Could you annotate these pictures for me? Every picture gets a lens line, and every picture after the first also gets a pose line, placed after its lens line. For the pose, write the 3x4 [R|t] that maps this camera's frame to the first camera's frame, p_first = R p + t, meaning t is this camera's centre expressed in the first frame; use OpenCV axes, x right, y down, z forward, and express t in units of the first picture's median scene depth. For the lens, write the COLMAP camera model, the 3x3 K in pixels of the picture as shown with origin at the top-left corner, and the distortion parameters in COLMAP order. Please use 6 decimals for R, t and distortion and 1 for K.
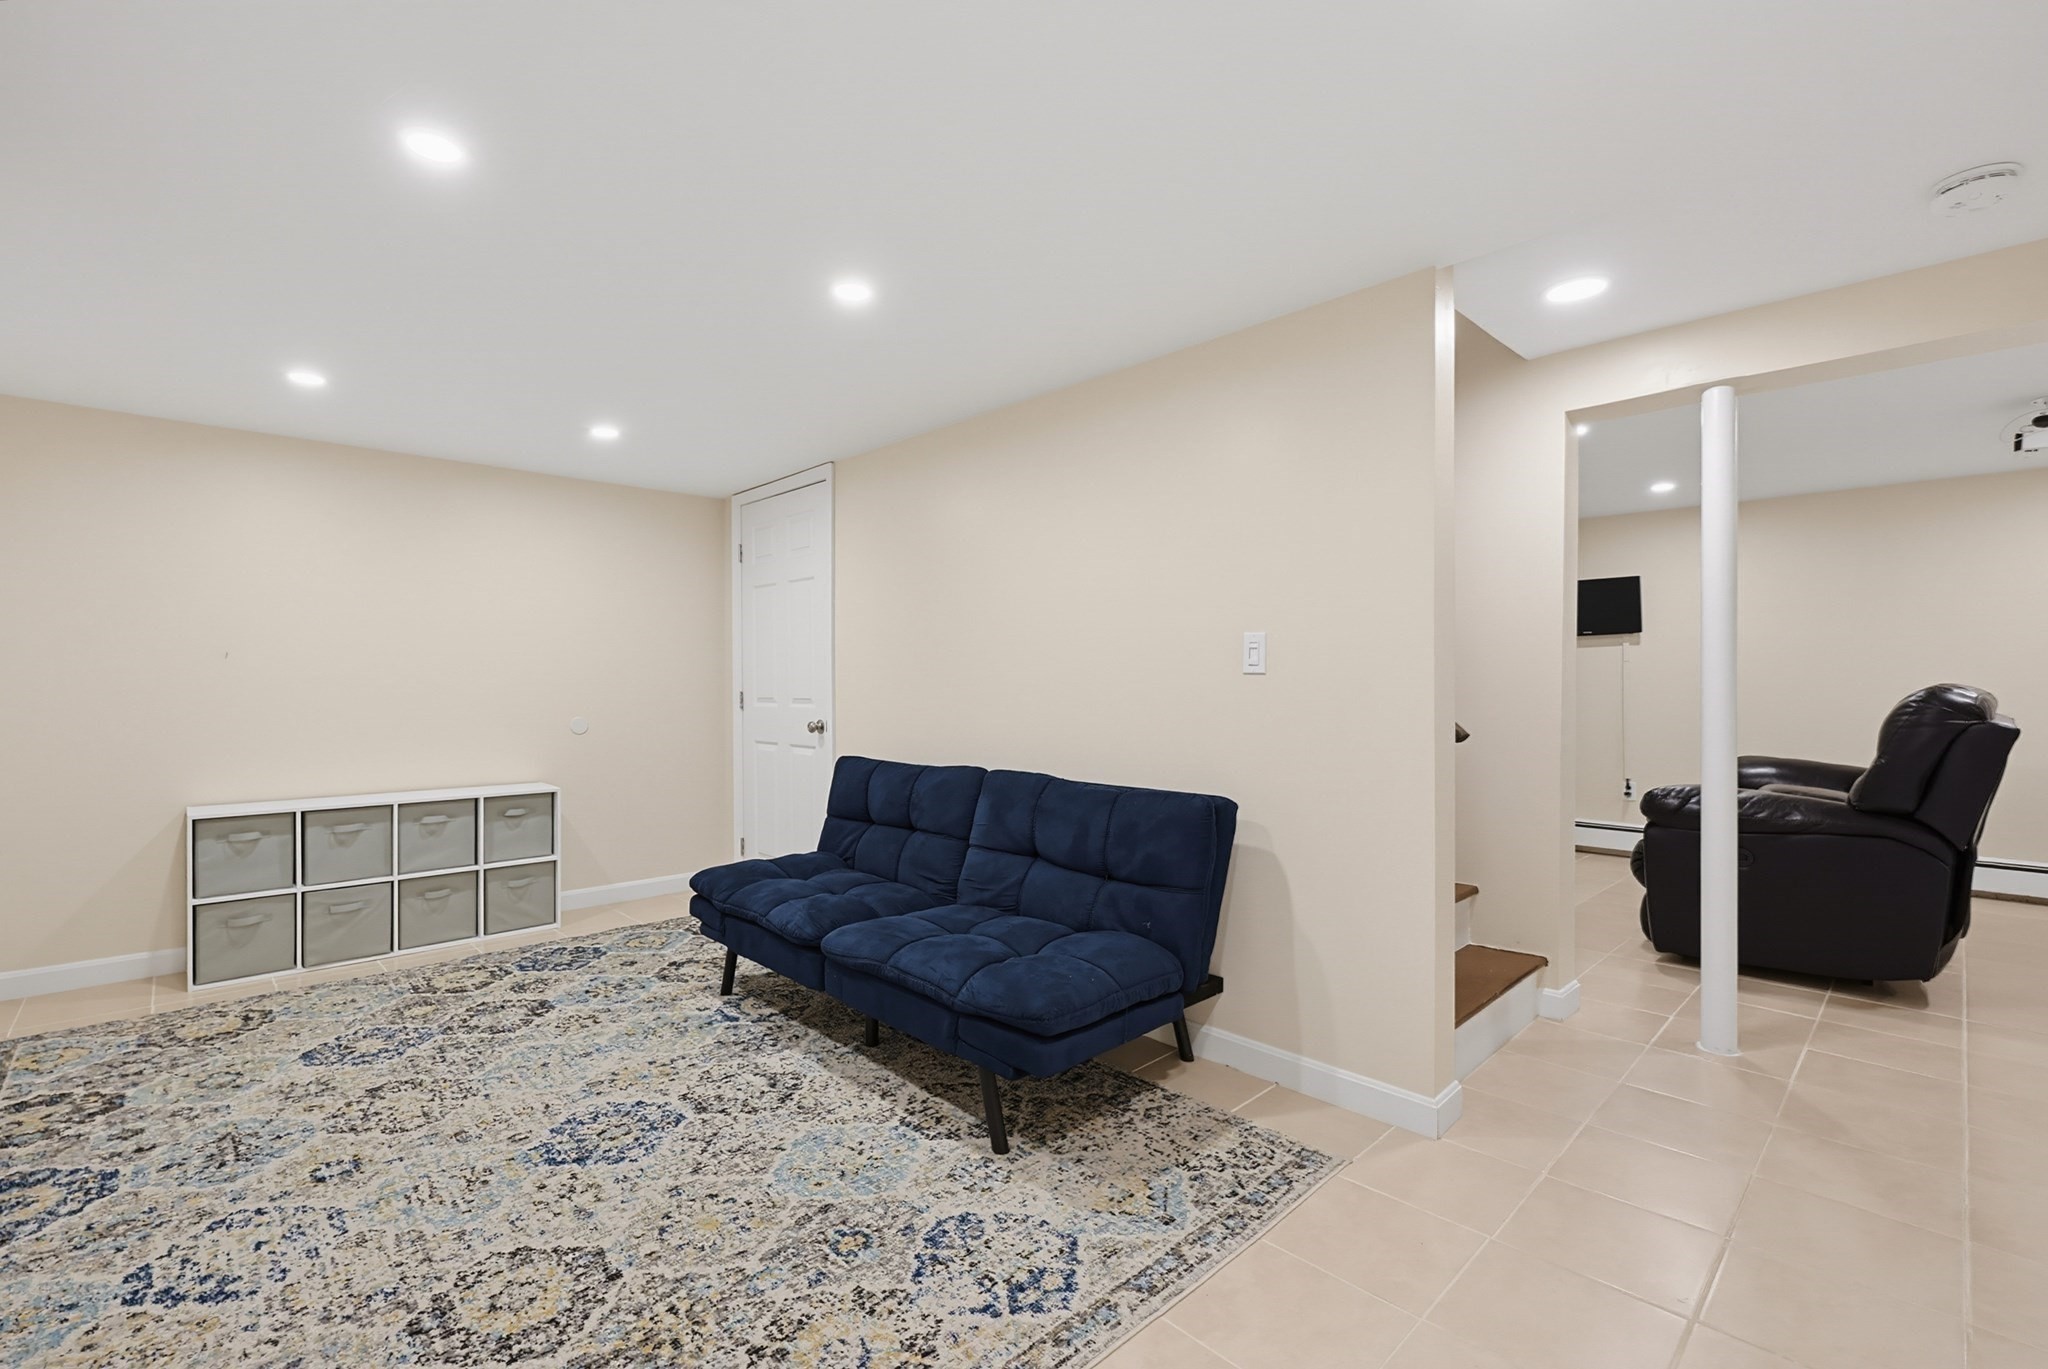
lens RADIAL K [[904.0, 0, 1015.1], [0, 904.0, 682.3], [0, 0, 1]] dist [-0.001513, -0.000360]
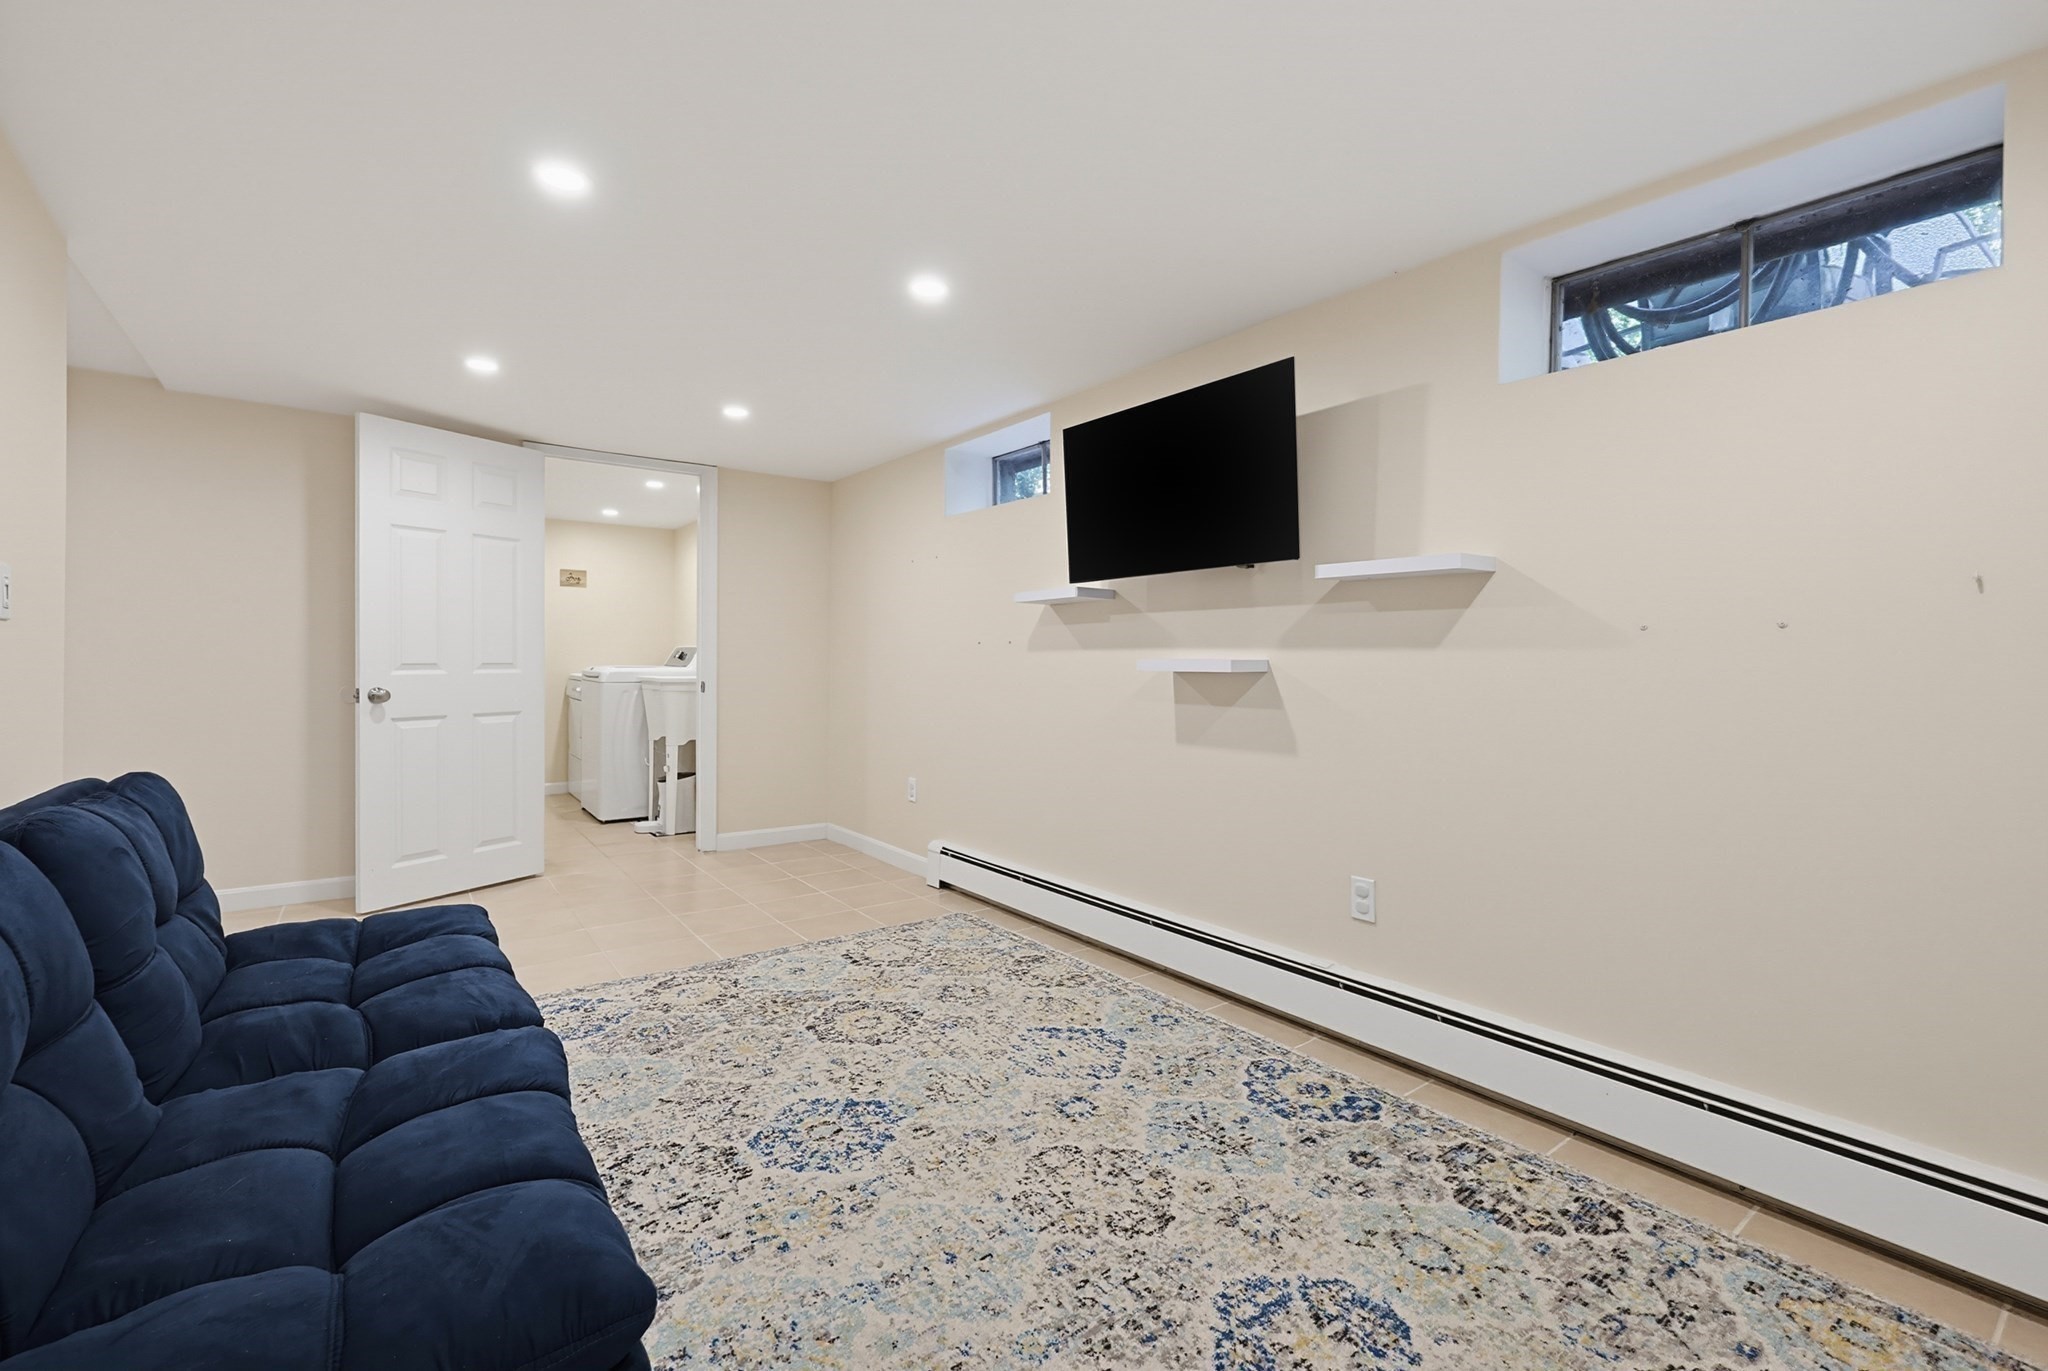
lens RADIAL K [[875.2, 0, 1022.5], [0, 875.2, 675.6], [0, 0, 1]] dist [-0.001954, 0.000031]
pose [[-0.992249, -0.008572, 0.123966, -0.799364], [-0.006253, 0.999798, 0.019091, 0.021138], [-0.124105, 0.018168, -0.992103, 1.971463]]
